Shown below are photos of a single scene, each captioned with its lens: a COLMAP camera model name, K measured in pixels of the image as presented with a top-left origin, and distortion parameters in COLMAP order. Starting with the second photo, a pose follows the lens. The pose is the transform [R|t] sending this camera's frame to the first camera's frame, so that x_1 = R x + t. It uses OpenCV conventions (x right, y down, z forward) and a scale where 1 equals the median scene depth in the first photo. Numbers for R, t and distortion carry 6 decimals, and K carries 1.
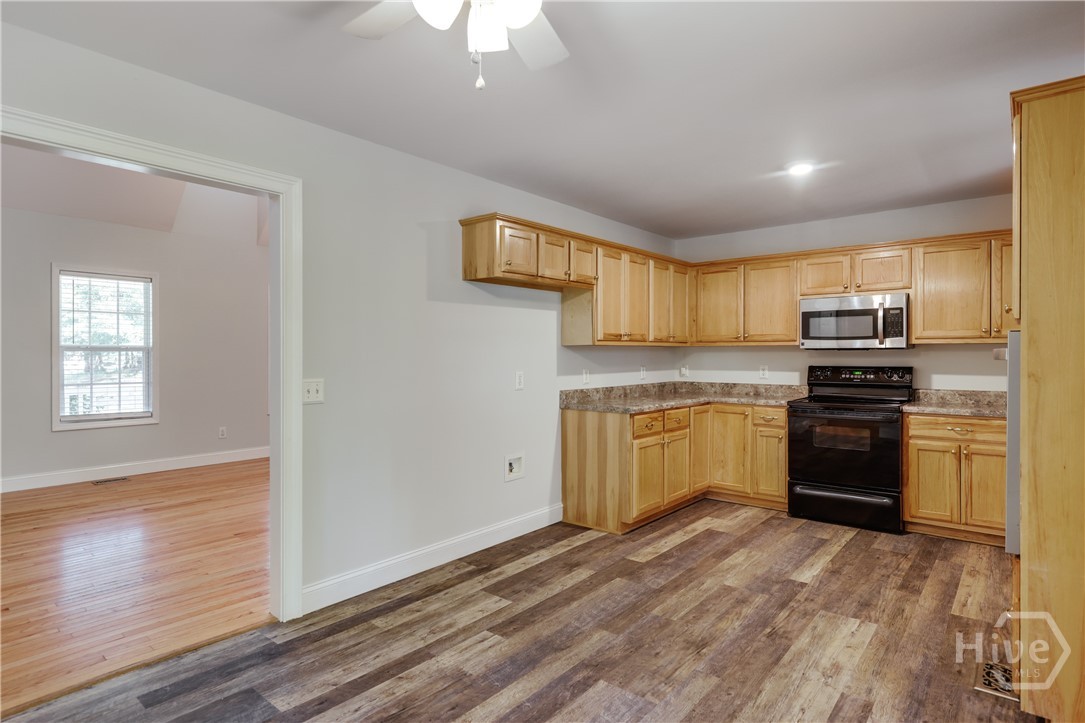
lens RADIAL K [[573.7, 0, 542.5], [0, 573.7, 361.5], [0, 0, 1]] dist [0.000845, 0.000106]
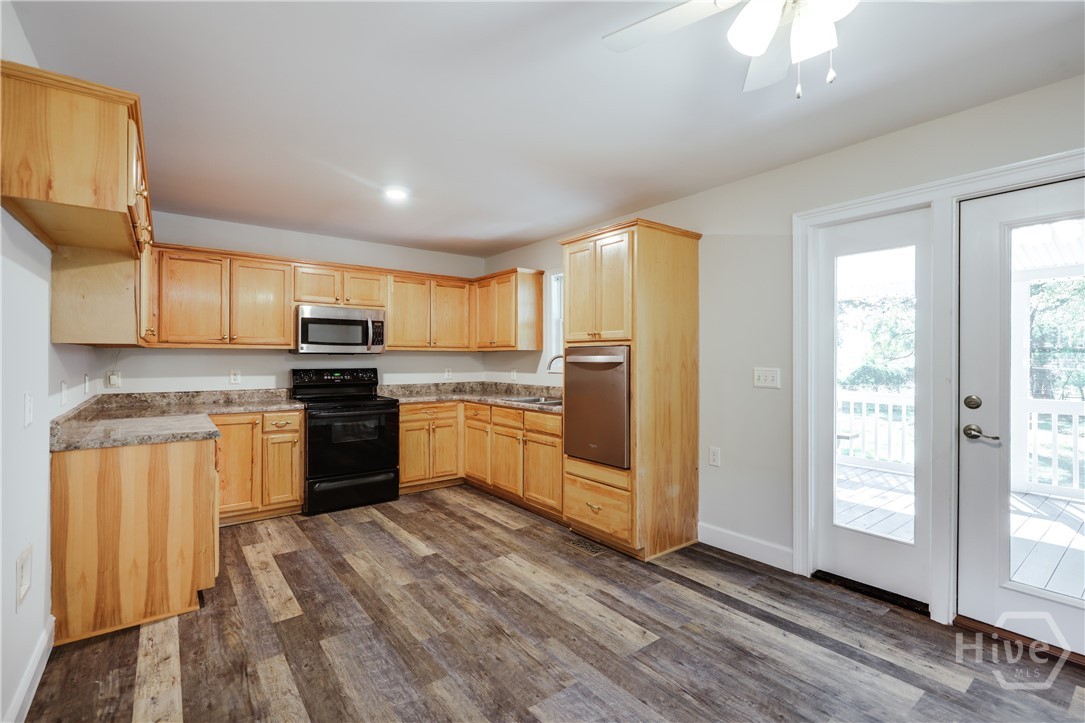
lens RADIAL K [[490.7, 0, 542.5], [0, 490.7, 361.5], [0, 0, 1]] dist [0.001019, -0.000148]
pose [[0.216832, -0.005456, 0.976194, -0.384191], [0.008809, 0.999955, 0.003632, -0.007100], [-0.976169, 0.007812, 0.216870, 0.459232]]
